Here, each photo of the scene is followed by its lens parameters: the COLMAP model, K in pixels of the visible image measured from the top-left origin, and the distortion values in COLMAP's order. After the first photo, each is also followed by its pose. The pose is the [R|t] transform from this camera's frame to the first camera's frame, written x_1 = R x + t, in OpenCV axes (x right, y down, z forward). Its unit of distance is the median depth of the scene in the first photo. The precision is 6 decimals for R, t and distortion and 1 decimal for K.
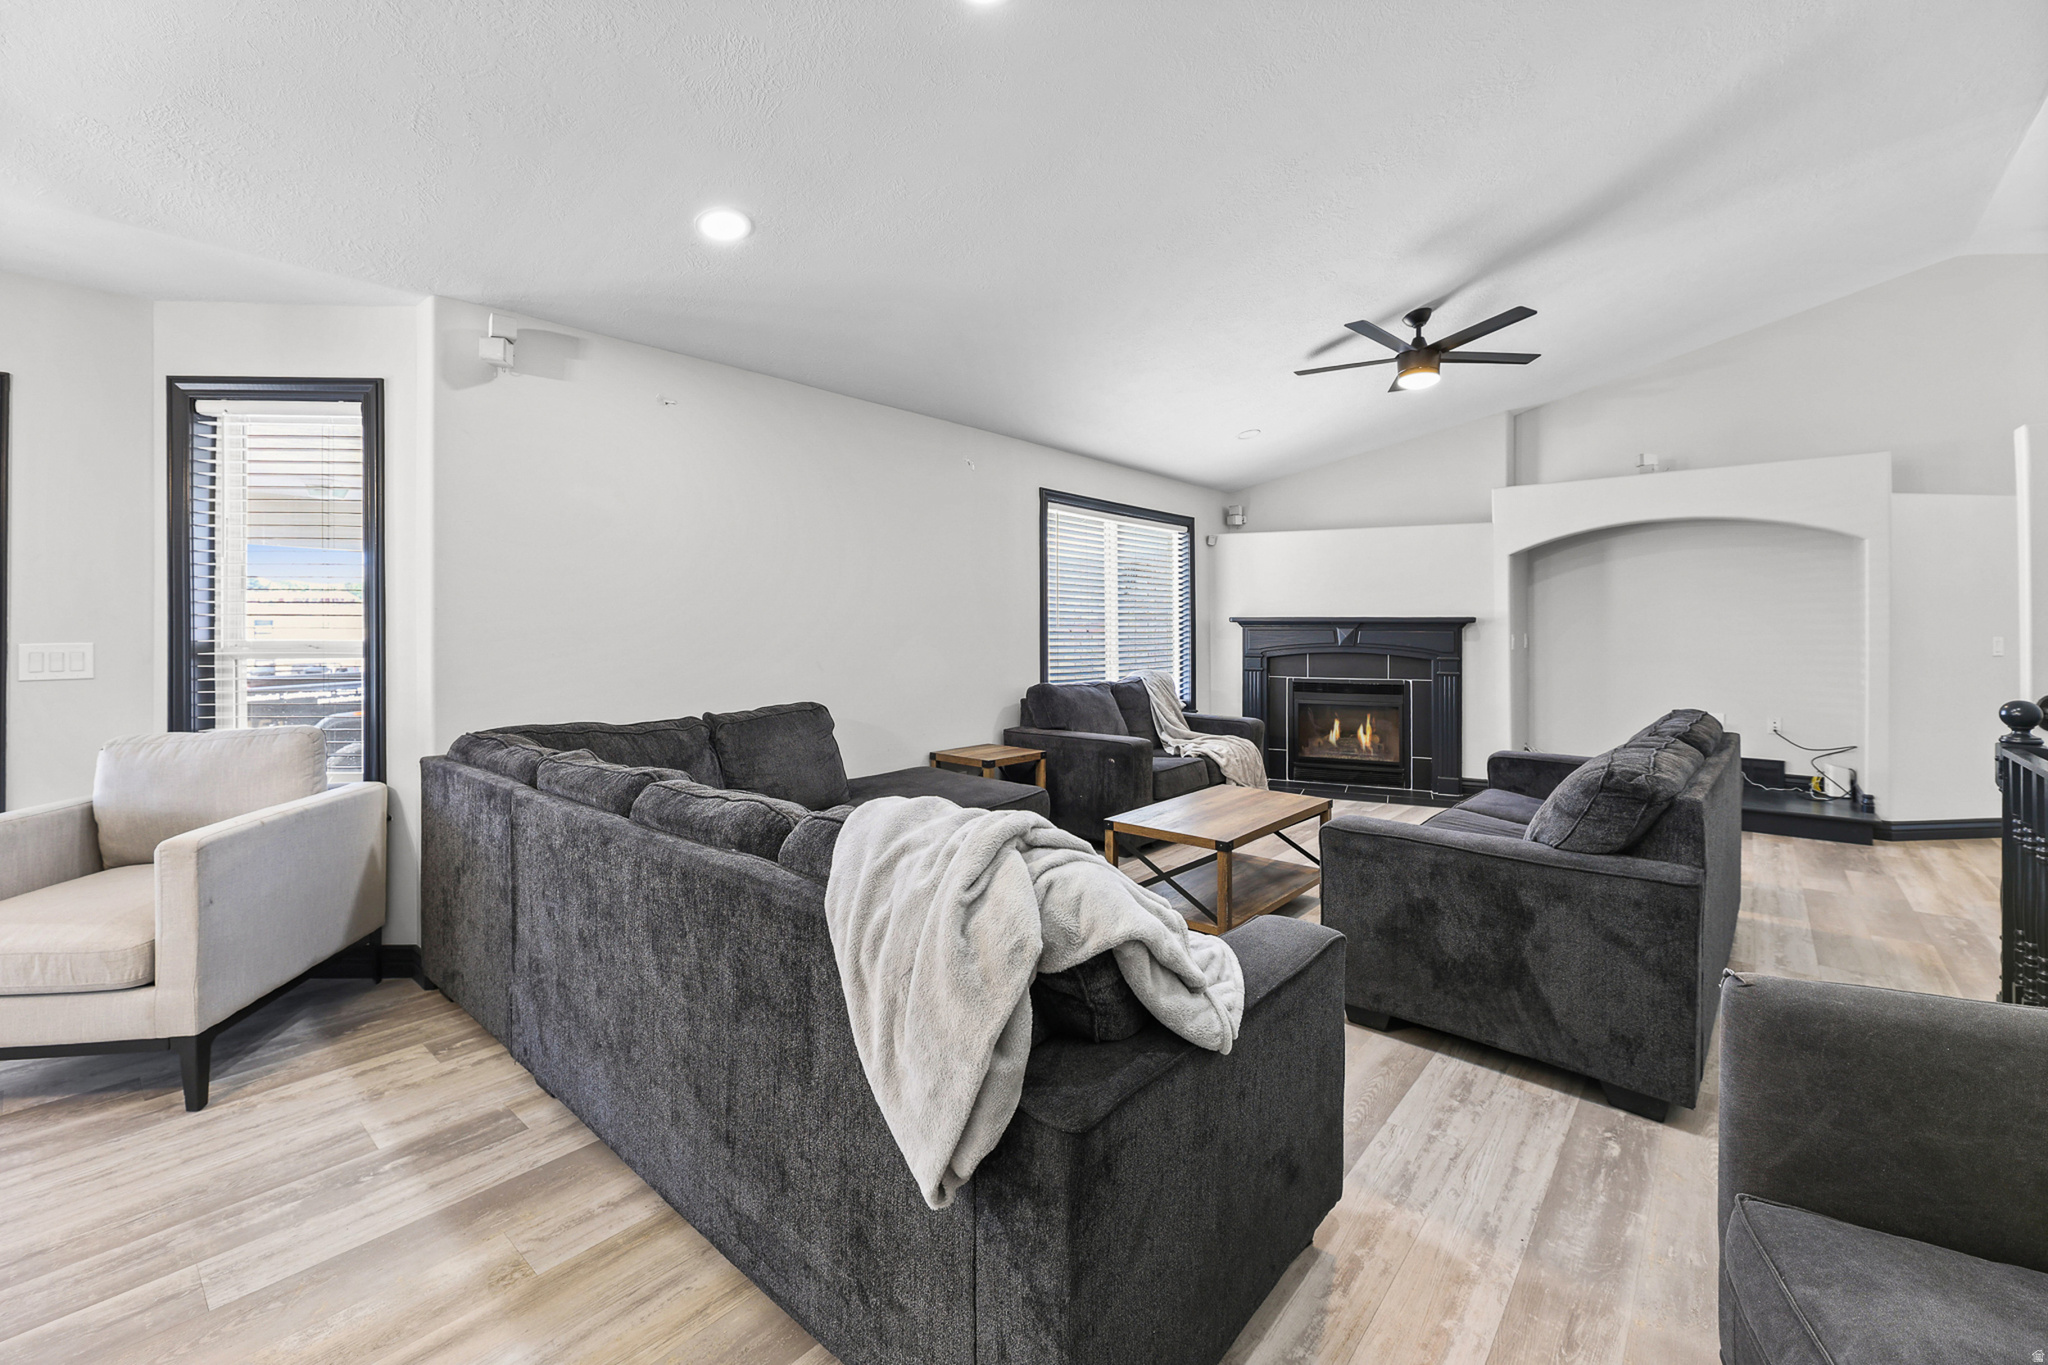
lens RADIAL K [[867.5, 0, 1030.5], [0, 867.5, 583.0], [0, 0, 1]] dist [-0.000639, -0.000135]
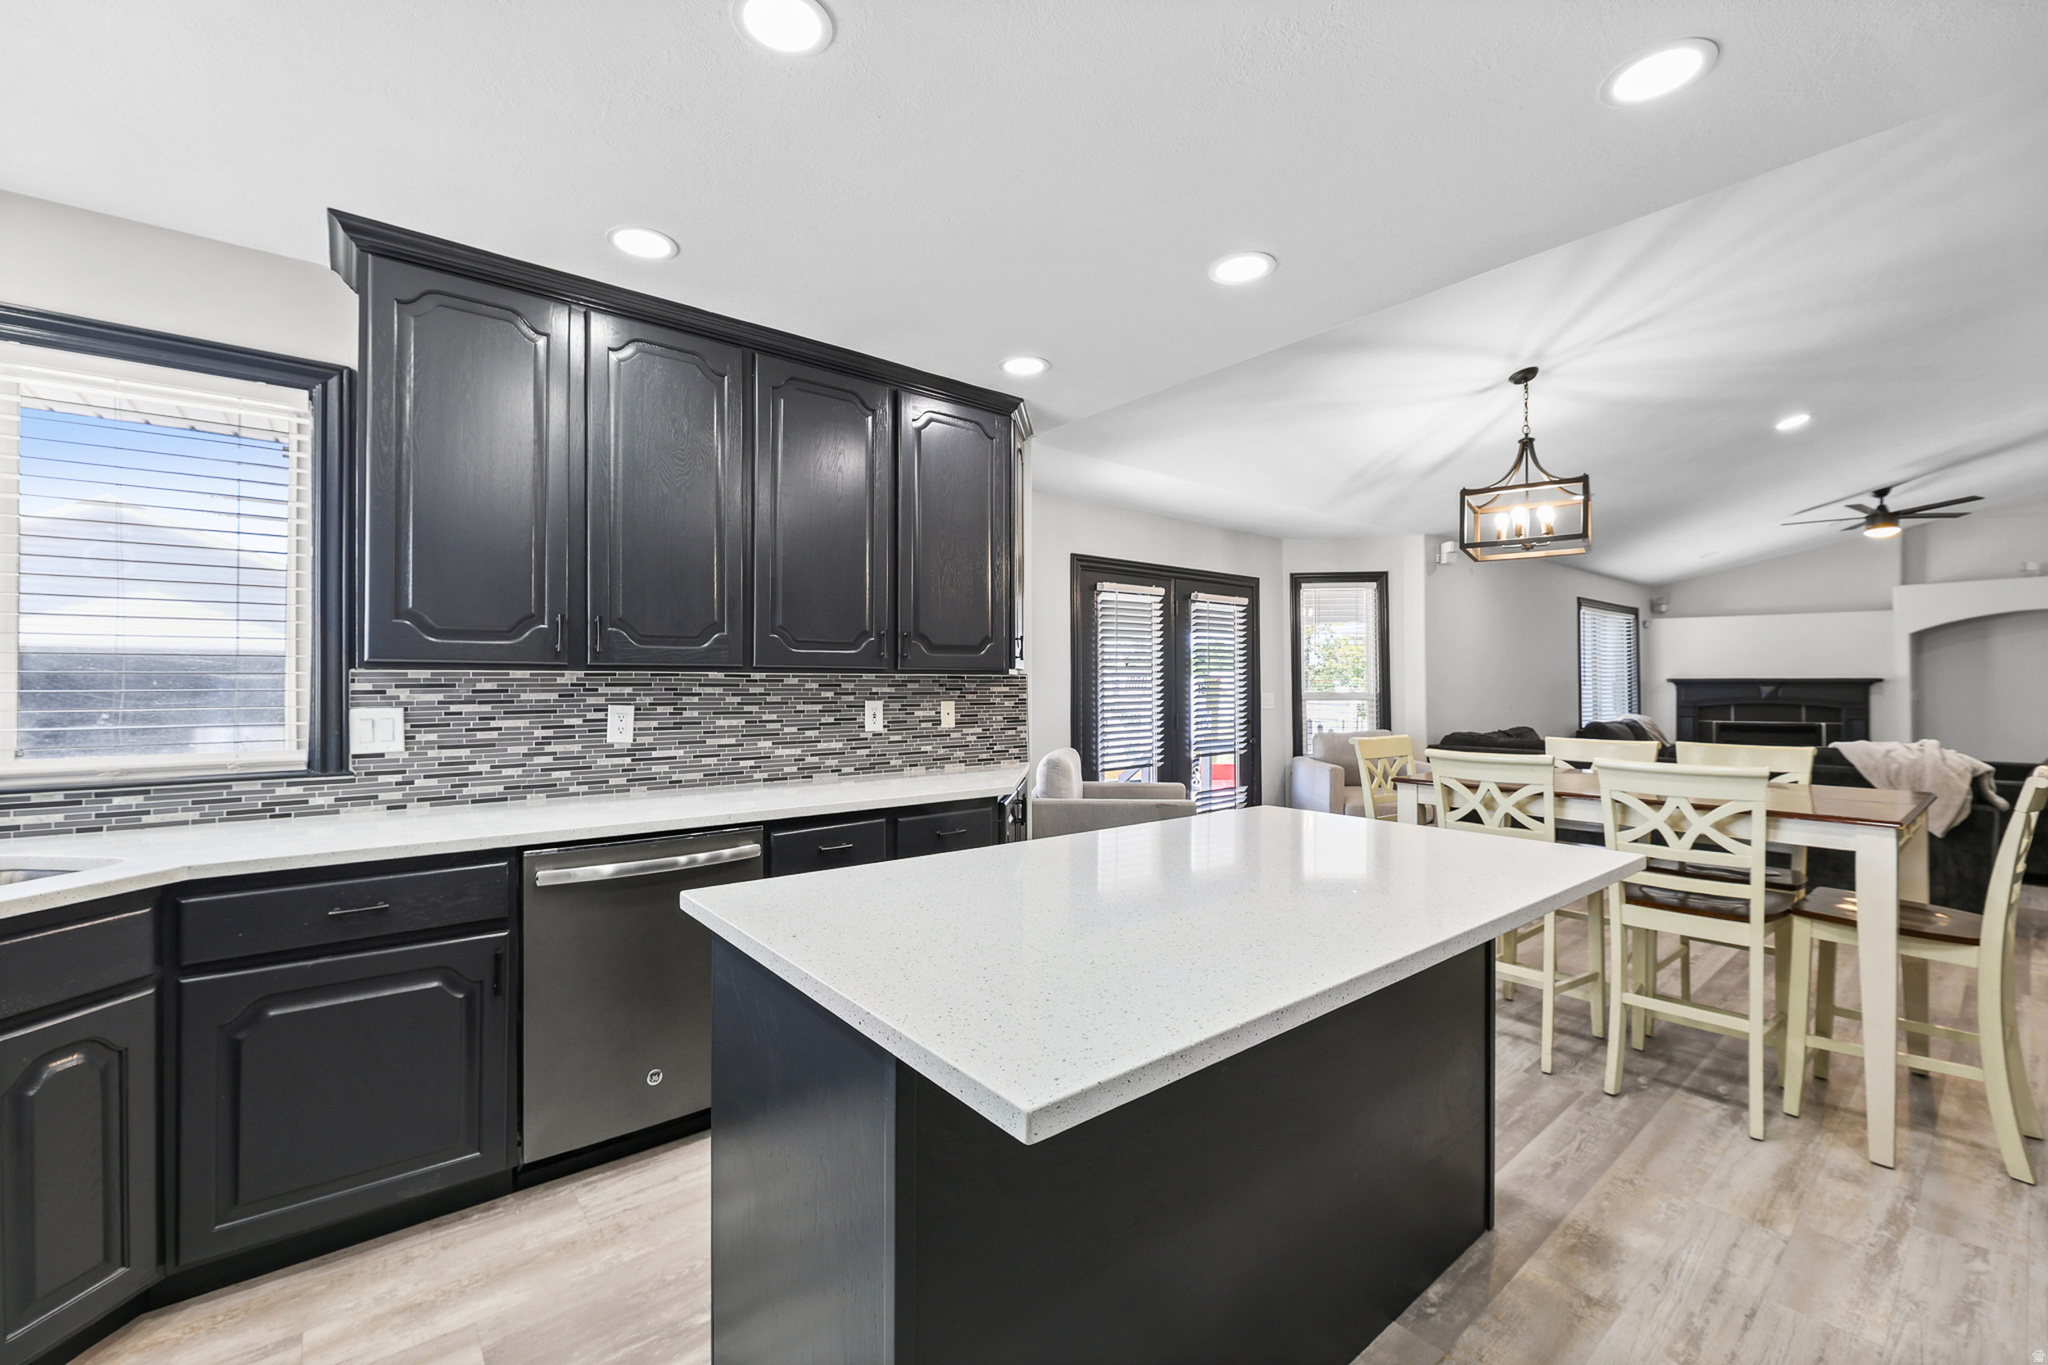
lens RADIAL K [[887.4, 0, 1024.0], [0, 887.4, 682.5], [0, 0, 1]] dist [0.001035, 0.000319]
pose [[0.986871, -0.003680, -0.161466, -0.614169], [0.011048, 0.998937, 0.044762, -0.033169], [0.161129, -0.045958, 0.985863, -0.641341]]
